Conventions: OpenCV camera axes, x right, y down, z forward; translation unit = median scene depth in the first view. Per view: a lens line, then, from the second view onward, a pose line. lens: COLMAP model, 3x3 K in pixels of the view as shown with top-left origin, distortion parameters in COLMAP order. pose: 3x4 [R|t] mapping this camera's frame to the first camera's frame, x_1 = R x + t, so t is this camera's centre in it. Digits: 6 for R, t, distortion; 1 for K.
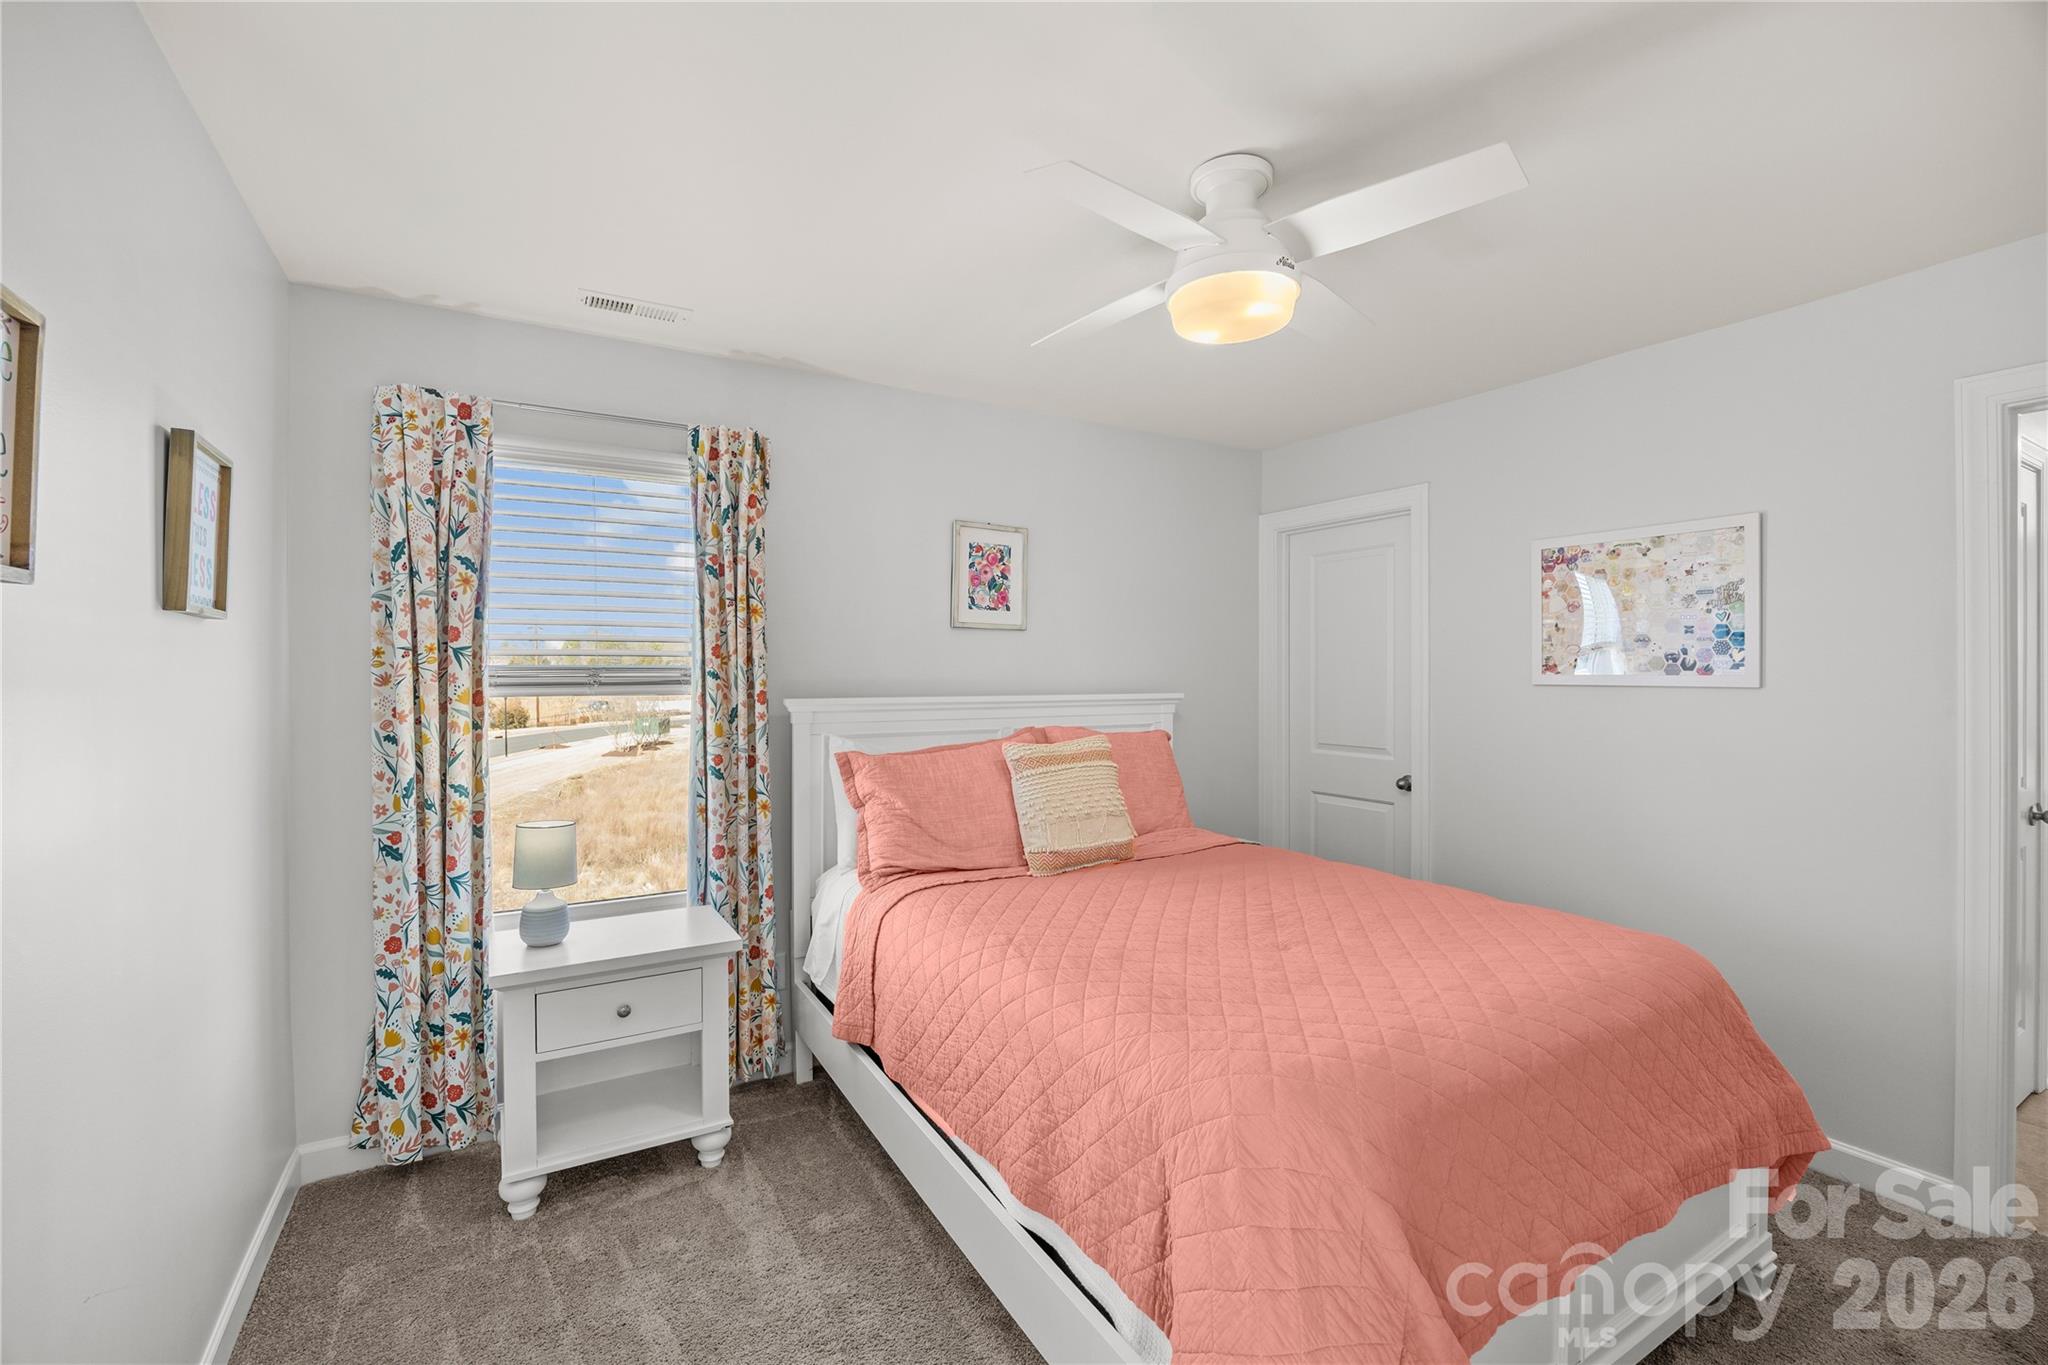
lens RADIAL K [[879.3, 0, 1026.5], [0, 879.3, 676.0], [0, 0, 1]] dist [-0.003927, -0.000237]
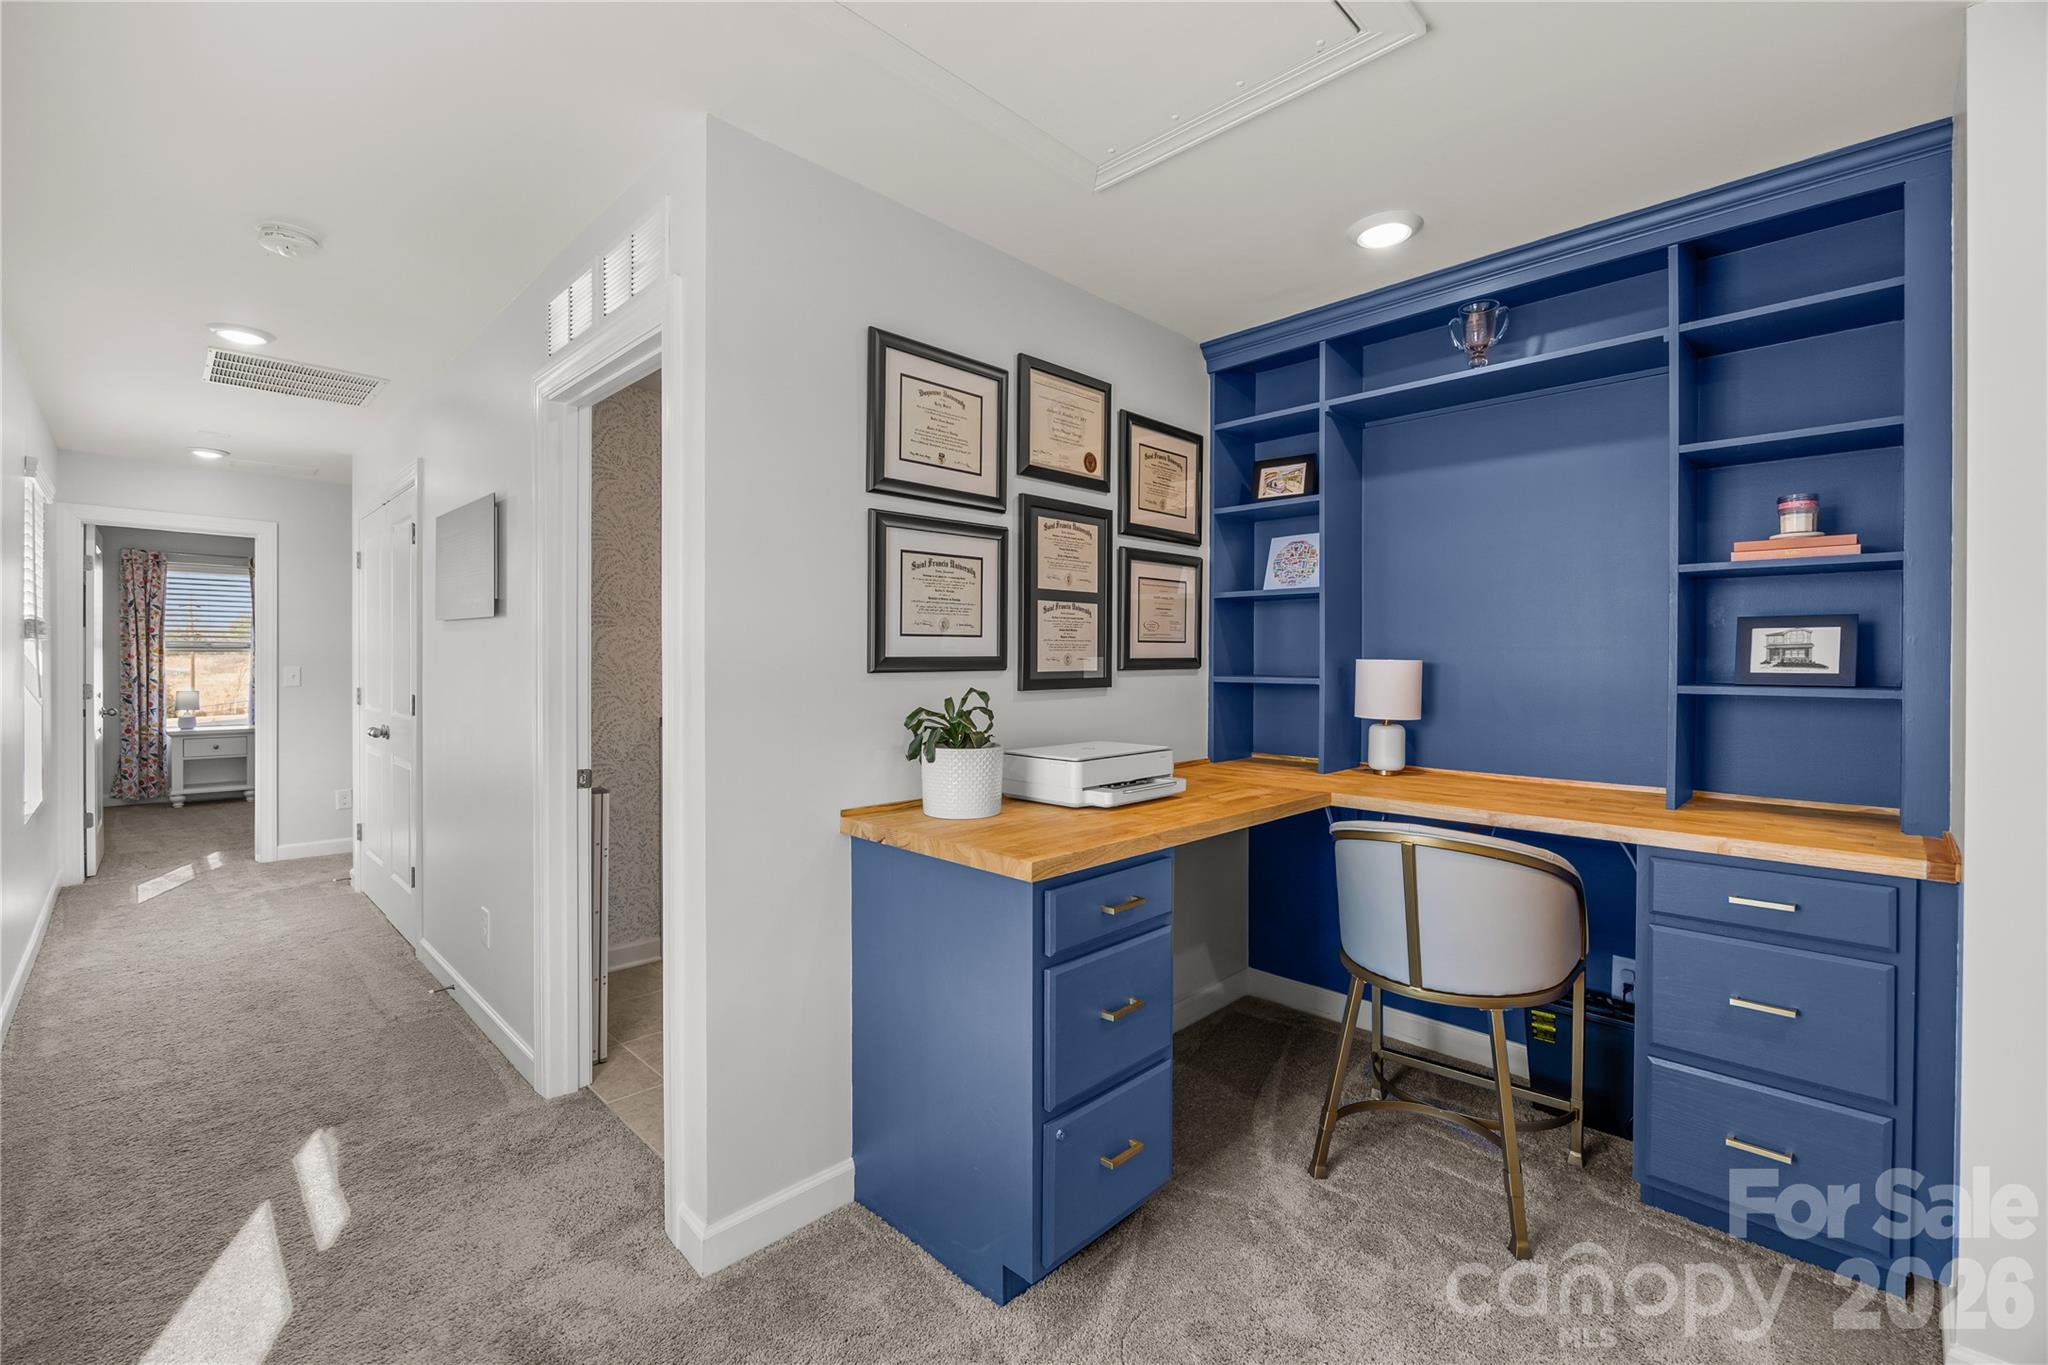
lens RADIAL K [[879.3, 0, 1020.4], [0, 879.3, 667.4], [0, 0, 1]] dist [-0.003927, -0.000237]
pose [[0.971795, 0.002752, 0.235810, 1.594725], [-0.002681, 0.999996, -0.000625, 0.076293], [-0.235811, -0.000024, 0.971799, -2.721689]]
